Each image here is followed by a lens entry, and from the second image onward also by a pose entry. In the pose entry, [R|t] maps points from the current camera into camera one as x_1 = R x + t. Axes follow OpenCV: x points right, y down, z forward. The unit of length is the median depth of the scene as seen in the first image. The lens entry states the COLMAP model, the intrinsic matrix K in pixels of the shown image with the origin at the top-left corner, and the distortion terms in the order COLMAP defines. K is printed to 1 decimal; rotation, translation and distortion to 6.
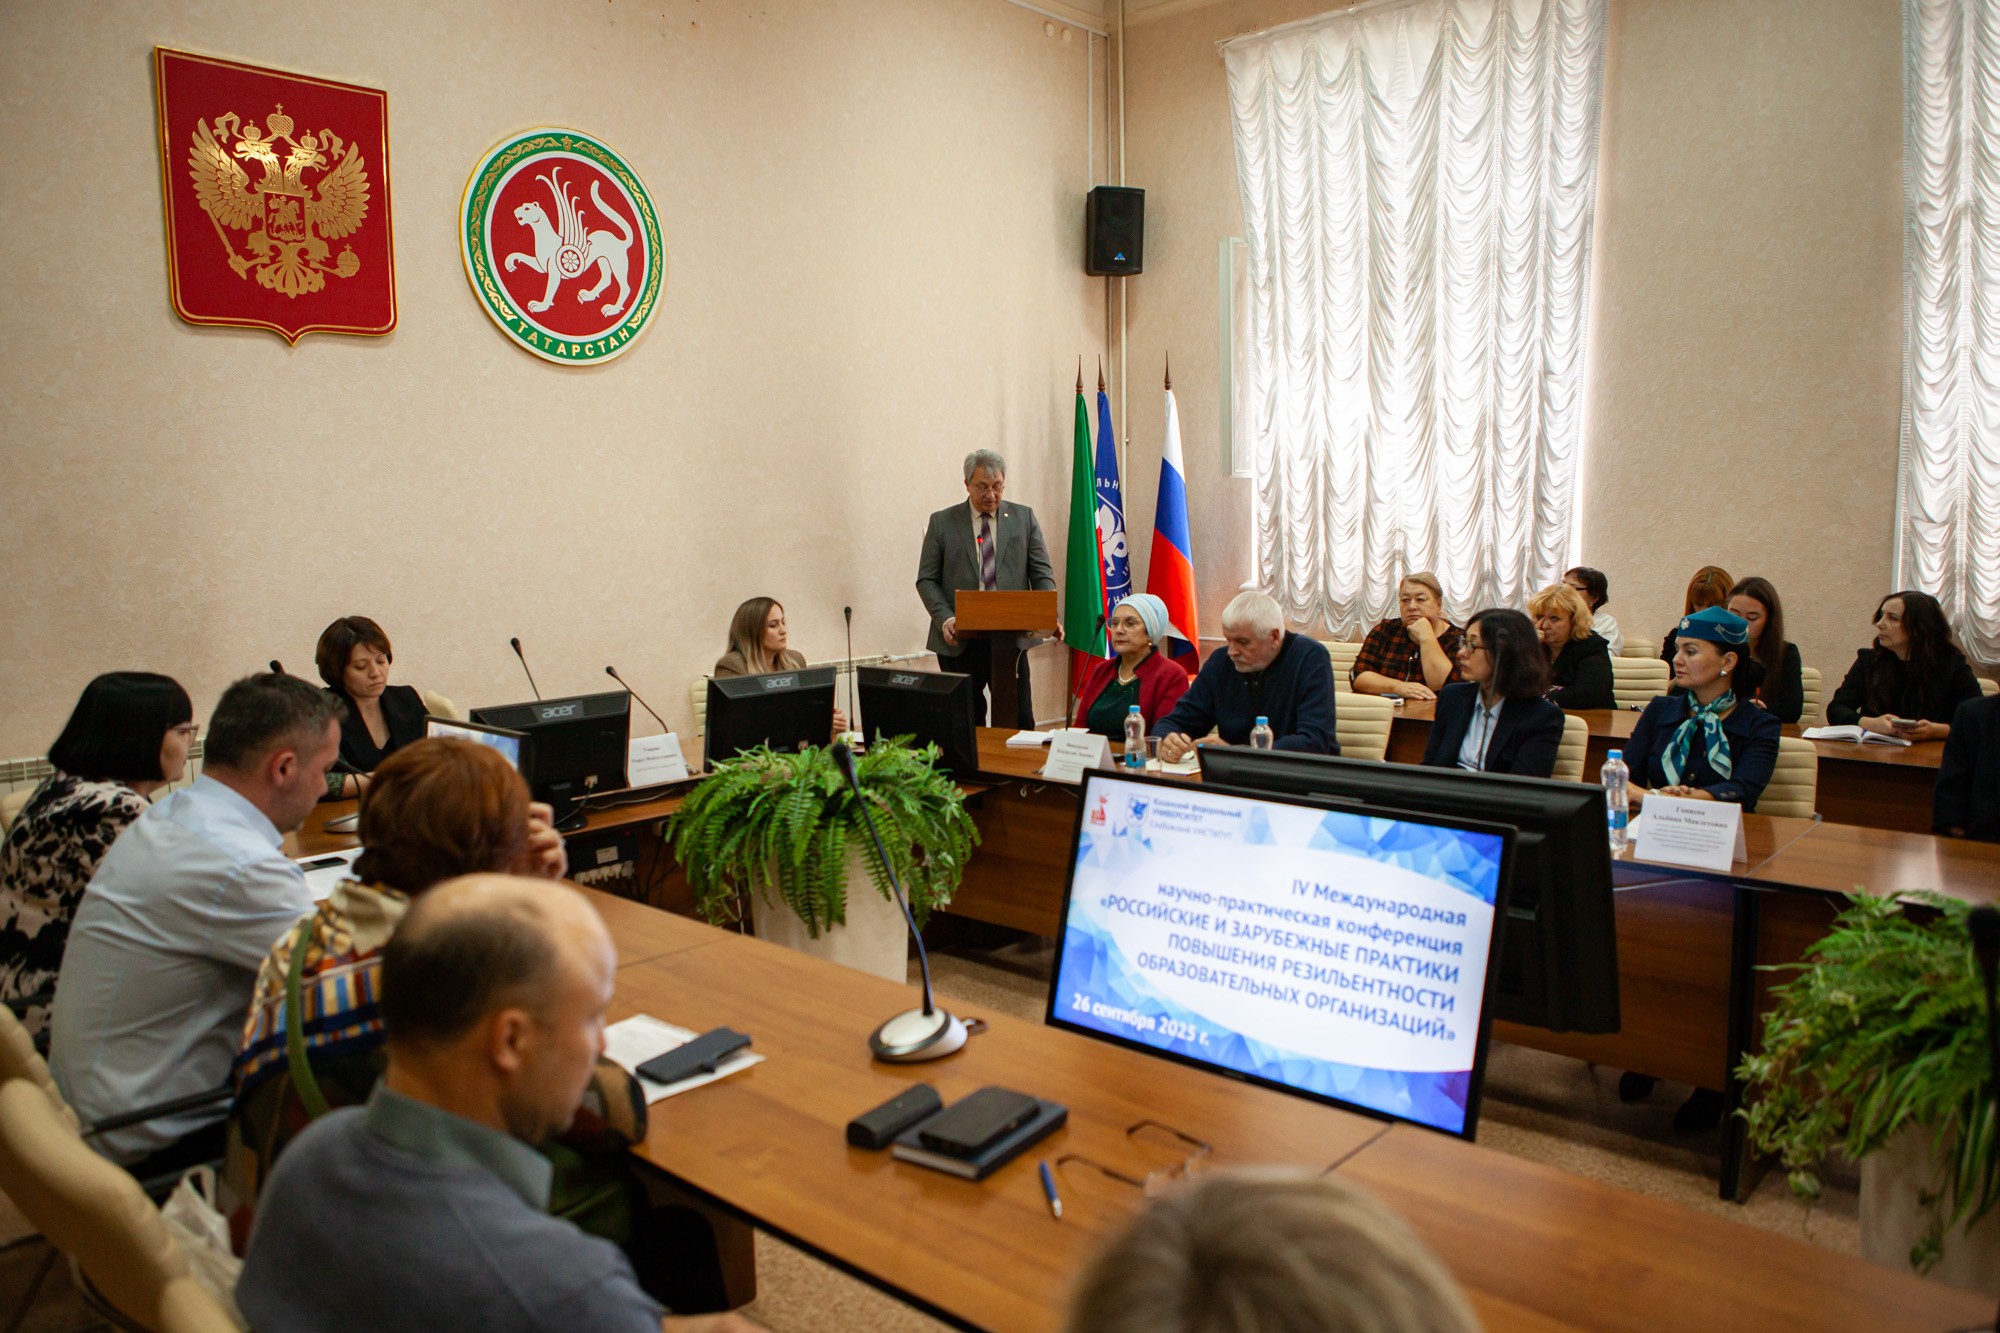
lens RADIAL K [[1428.5, 0, 991.4], [0, 1428.5, 666.2], [0, 0, 1]] dist [-0.040564, 0.029996]
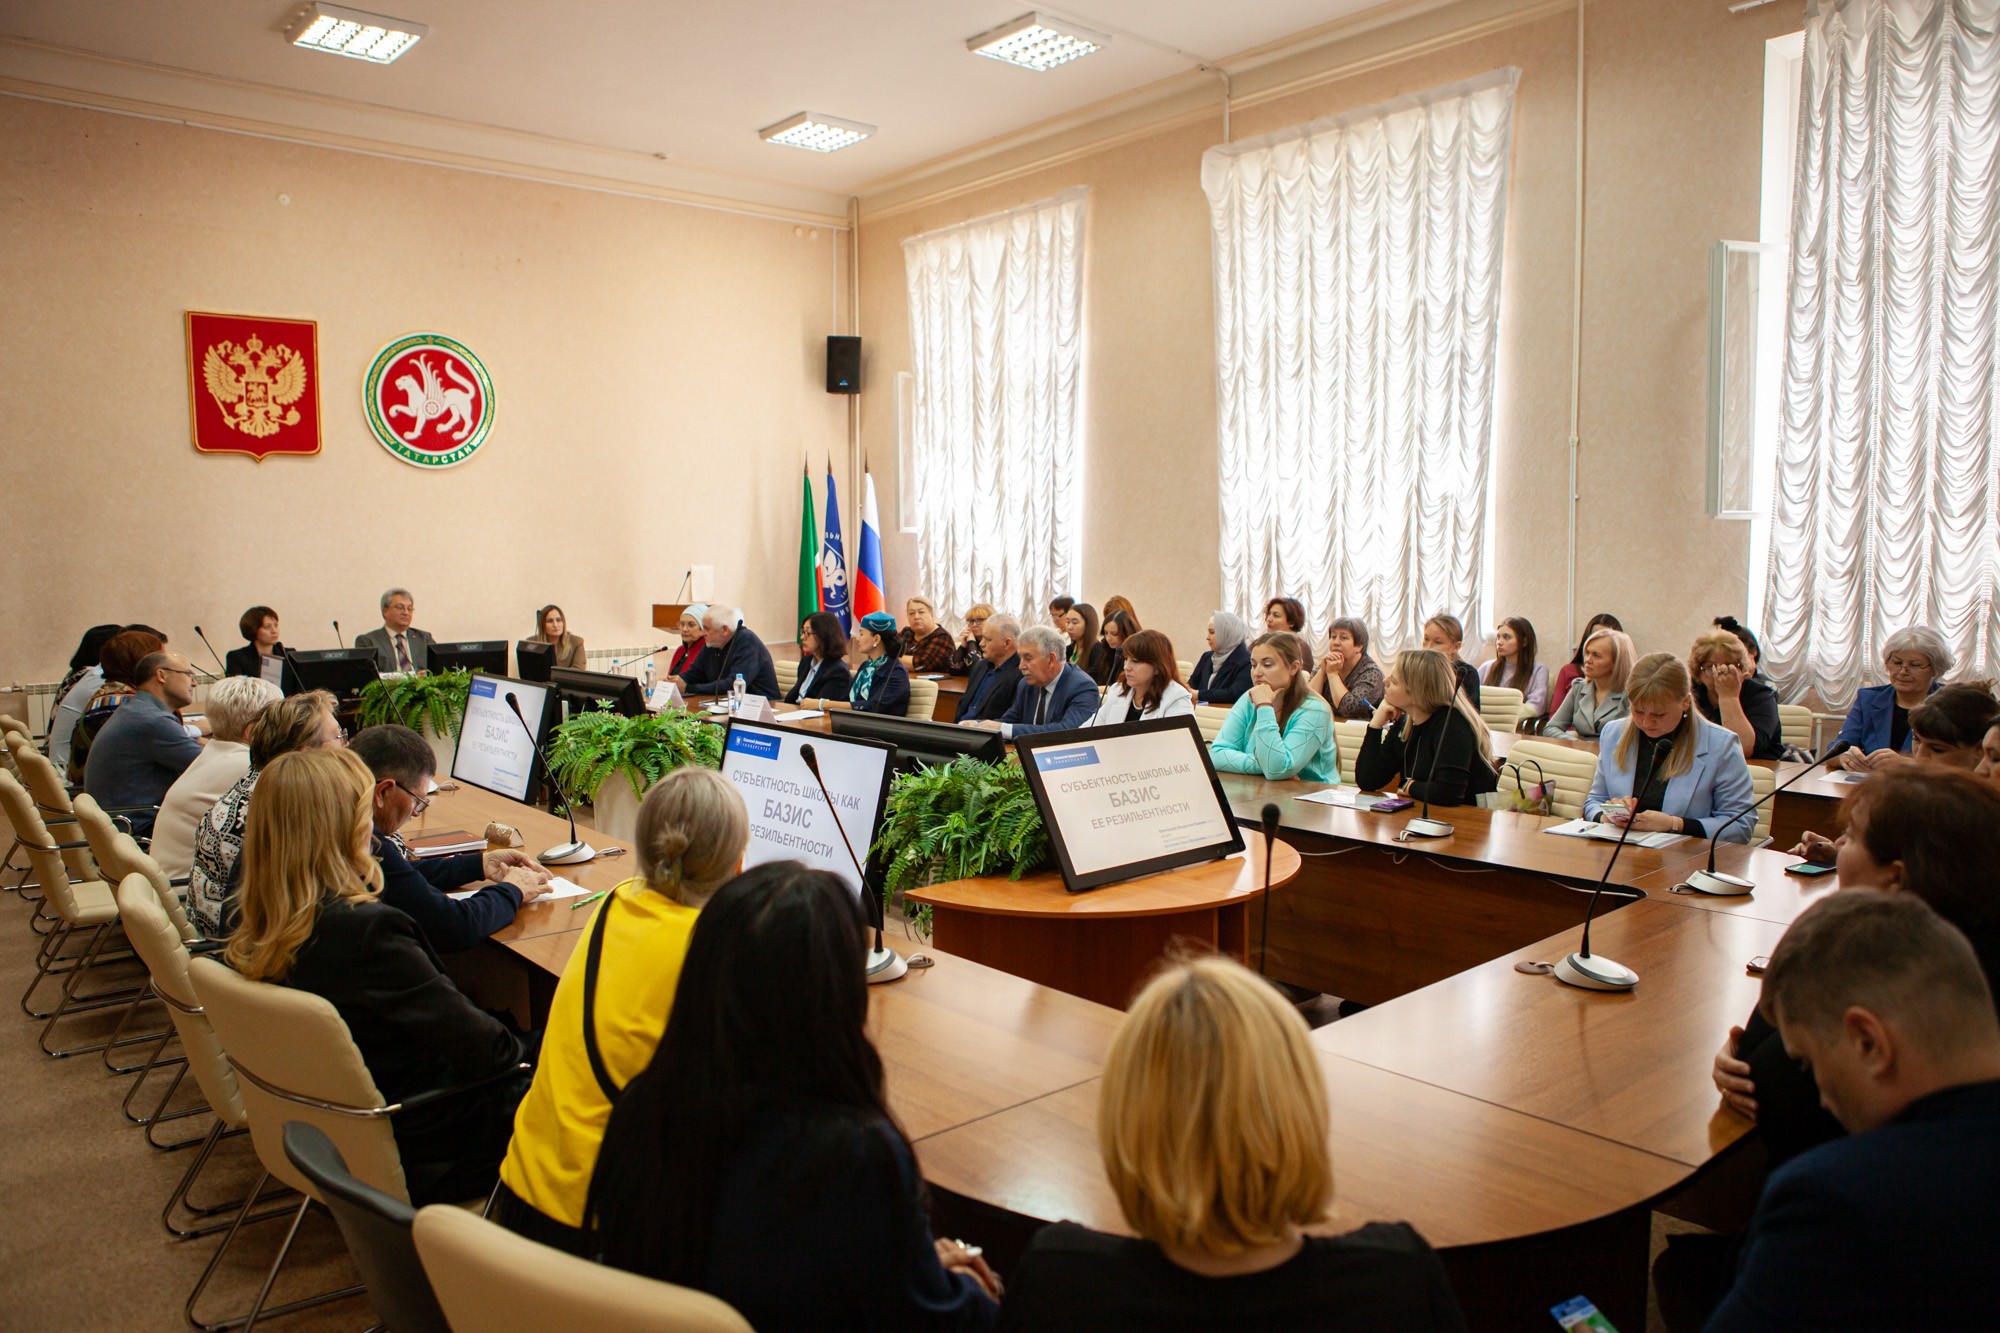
lens RADIAL K [[1428.5, 0, 1018.0], [0, 1428.5, 663.3], [0, 0, 1]] dist [-0.040564, 0.029996]
pose [[0.989038, 0.018692, -0.146471, 0.641385], [-0.022143, 0.999513, -0.021968, 0.042417], [0.145989, 0.024971, 0.988971, -0.564034]]
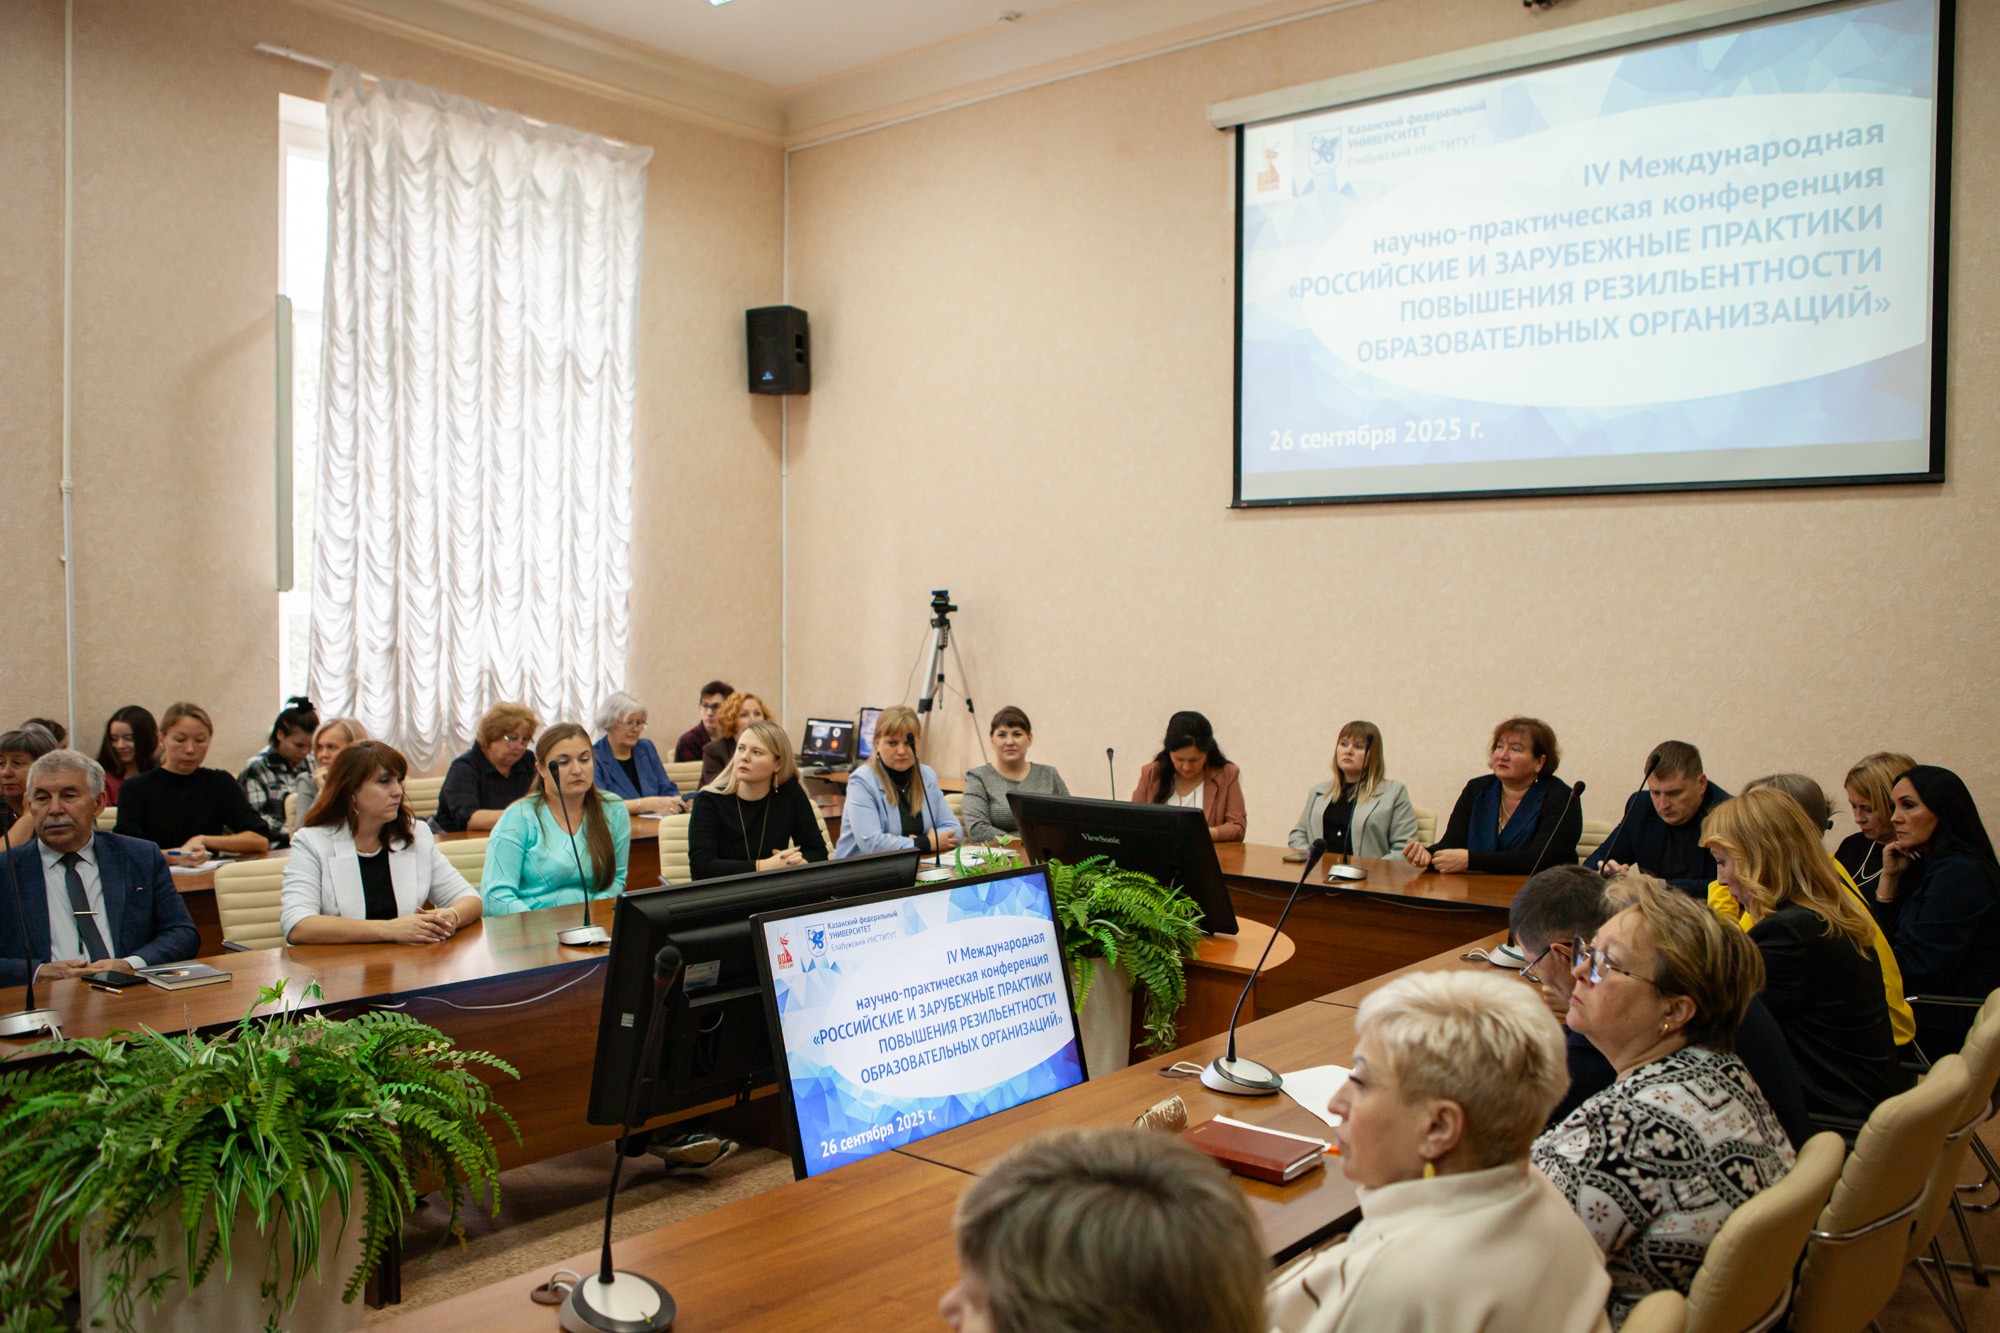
lens RADIAL K [[1639.0, 0, 1001.1], [0, 1639.0, 668.9], [0, 0, 1]] dist [-0.047299, -0.005876]
pose [[-0.026717, -0.019864, 0.999446, -0.998928], [0.101734, 0.994557, 0.022486, -0.096506], [-0.994453, 0.102278, -0.024551, 0.840948]]
